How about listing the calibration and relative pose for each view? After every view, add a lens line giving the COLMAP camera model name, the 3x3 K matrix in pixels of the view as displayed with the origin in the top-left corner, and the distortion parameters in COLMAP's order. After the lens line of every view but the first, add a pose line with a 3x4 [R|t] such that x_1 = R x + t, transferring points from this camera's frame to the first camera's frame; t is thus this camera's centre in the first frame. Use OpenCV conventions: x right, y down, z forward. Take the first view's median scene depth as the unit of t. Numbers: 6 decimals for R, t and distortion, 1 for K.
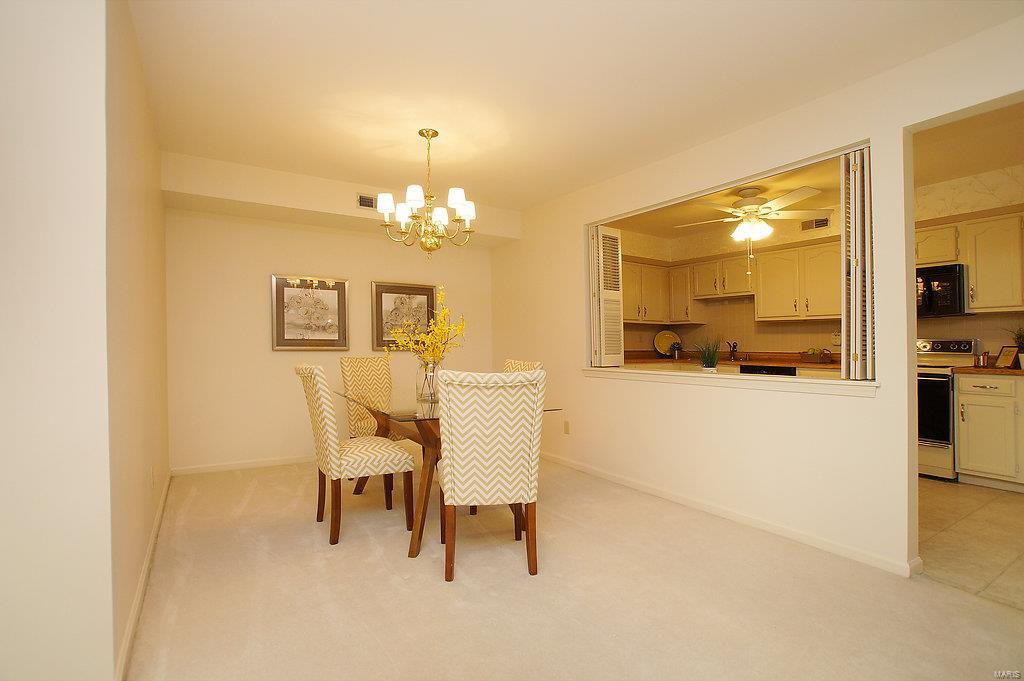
lens RADIAL K [[491.0, 0, 512.0], [0, 491.0, 340.5], [0, 0, 1]] dist [-0.032436, 0.000359]
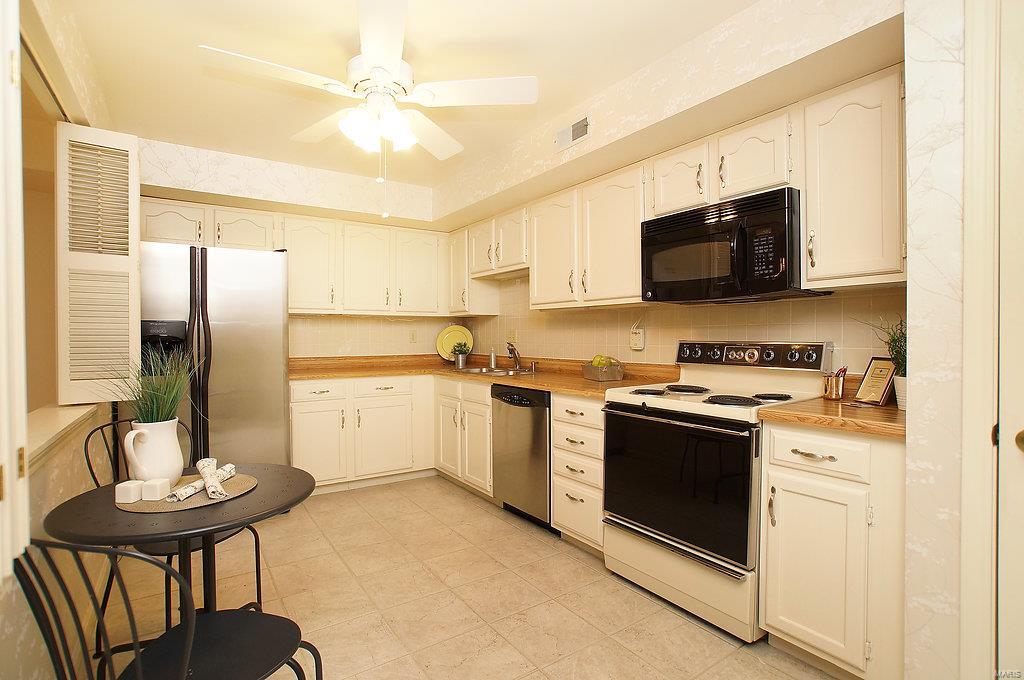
lens RADIAL K [[491.0, 0, 512.0], [0, 491.0, 340.0], [0, 0, 1]] dist [-0.032436, 0.000359]
pose [[0.999806, -0.010338, 0.016785, 0.594254], [0.010064, 0.999816, 0.016305, -0.015485], [-0.016950, -0.016133, 0.999726, 0.466903]]
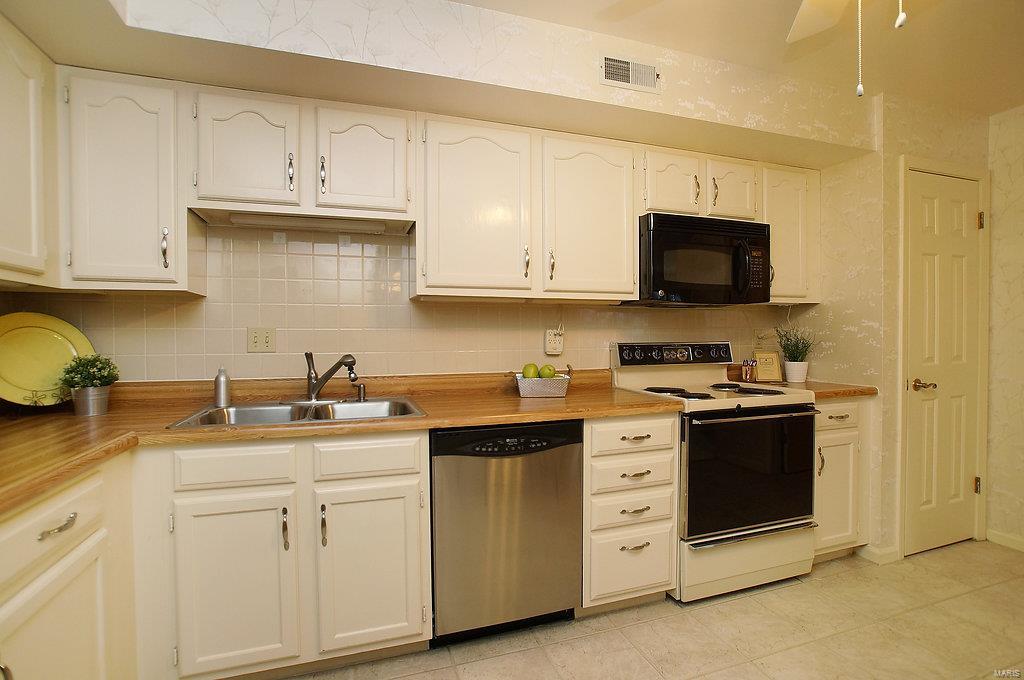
lens RADIAL K [[491.0, 0, 512.0], [0, 491.0, 340.0], [0, 0, 1]] dist [-0.032436, 0.000359]
pose [[0.243510, -0.010710, 0.969839, 0.195441], [0.000581, 0.999940, 0.010896, -0.012077], [-0.969898, -0.002090, 0.243502, 1.084243]]
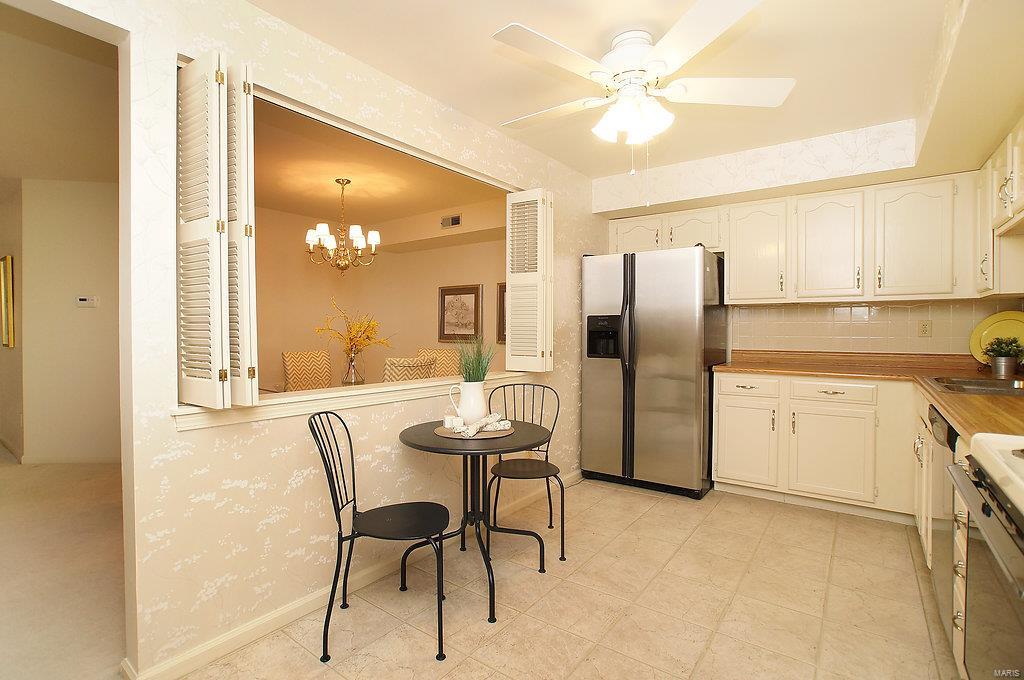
lens RADIAL K [[495.7, 0, 510.7], [0, 495.7, 330.1], [0, 0, 1]] dist [-0.001477, 0.000372]
pose [[0.364147, -0.003847, -0.931334, 0.876215], [0.010337, 0.999947, -0.000088, -0.011522], [0.931284, -0.009595, 0.364167, 0.654569]]
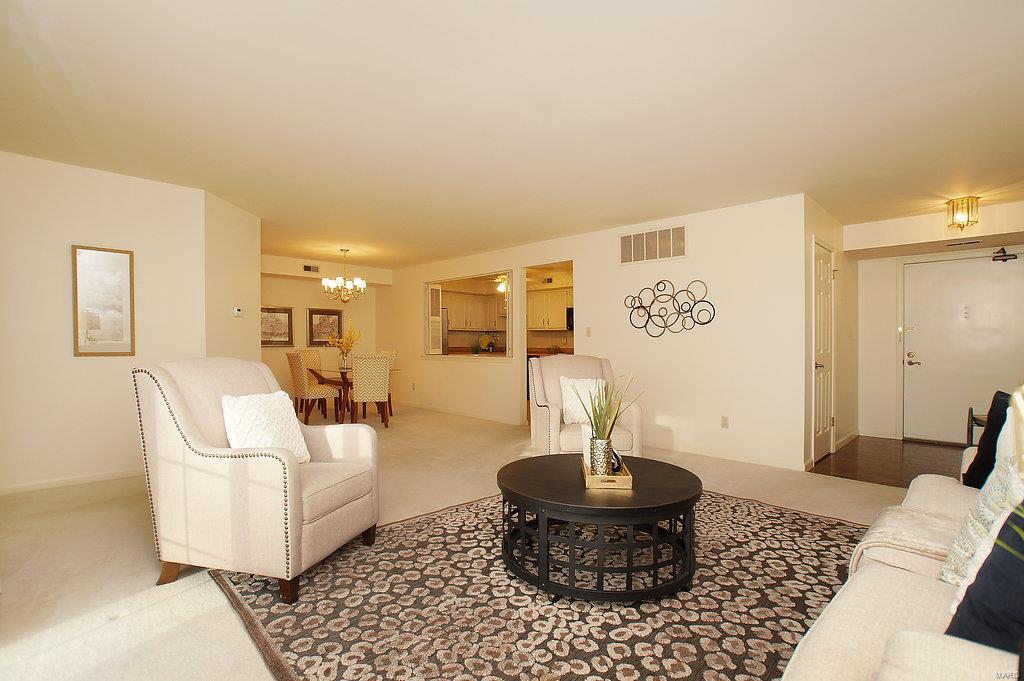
lens RADIAL K [[491.0, 0, 512.0], [0, 491.0, 340.5], [0, 0, 1]] dist [-0.032436, 0.000359]
pose [[0.978041, -0.000868, 0.208412, 0.083560], [0.000670, 0.999999, 0.001019, -0.004060], [-0.208413, -0.000857, 0.978041, -0.988976]]
